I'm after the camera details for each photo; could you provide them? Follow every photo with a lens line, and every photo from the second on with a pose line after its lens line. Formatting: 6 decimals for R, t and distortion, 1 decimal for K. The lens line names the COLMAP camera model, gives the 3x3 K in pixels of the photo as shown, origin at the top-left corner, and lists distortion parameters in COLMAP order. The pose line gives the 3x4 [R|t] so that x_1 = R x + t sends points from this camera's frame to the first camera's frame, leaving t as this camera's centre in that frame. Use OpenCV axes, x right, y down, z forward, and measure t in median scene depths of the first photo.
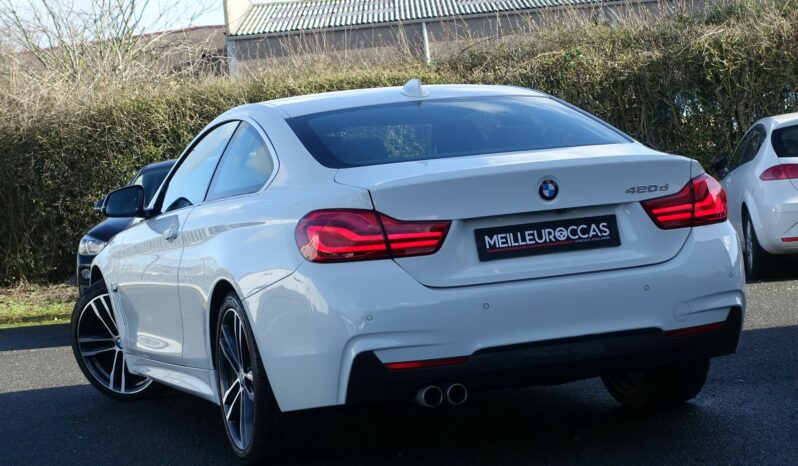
lens RADIAL K [[1870.7, 0, 399.0], [0, 1870.7, 233.0], [0, 0, 1]] dist [-0.007500, 0.051864]
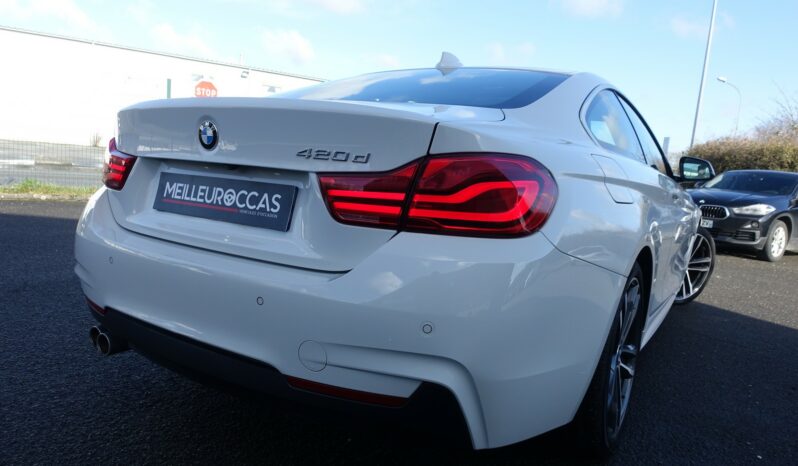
lens RADIAL K [[541.8, 0, 399.0], [0, 541.8, 233.0], [0, 0, 1]] dist [0.002747, -0.000048]
pose [[0.598231, 0.226643, -0.768604, 0.301338], [-0.156297, 0.973749, 0.165484, -0.032793], [0.785933, 0.021133, 0.617950, 0.919552]]
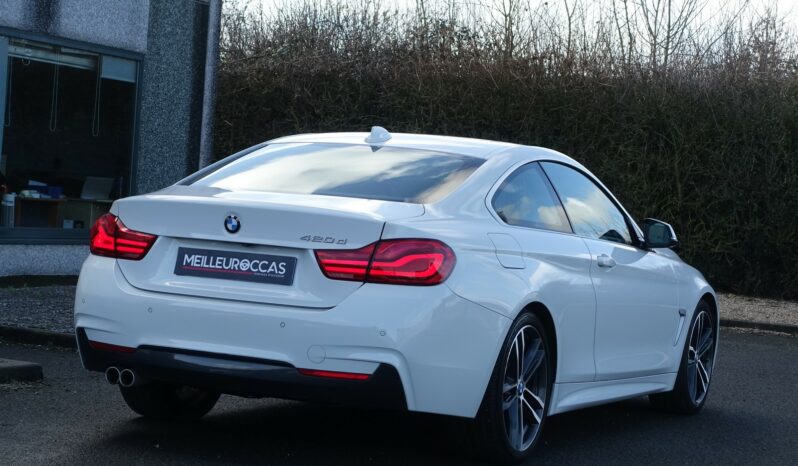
lens RADIAL K [[1870.7, 0, 399.0], [0, 1870.7, 233.0], [0, 0, 1]] dist [-0.007500, 0.051864]
pose [[0.694841, 0.152269, -0.702859, 0.951915], [-0.164815, 0.985033, 0.050466, -0.091860], [0.700023, 0.080776, 0.709537, 0.255664]]
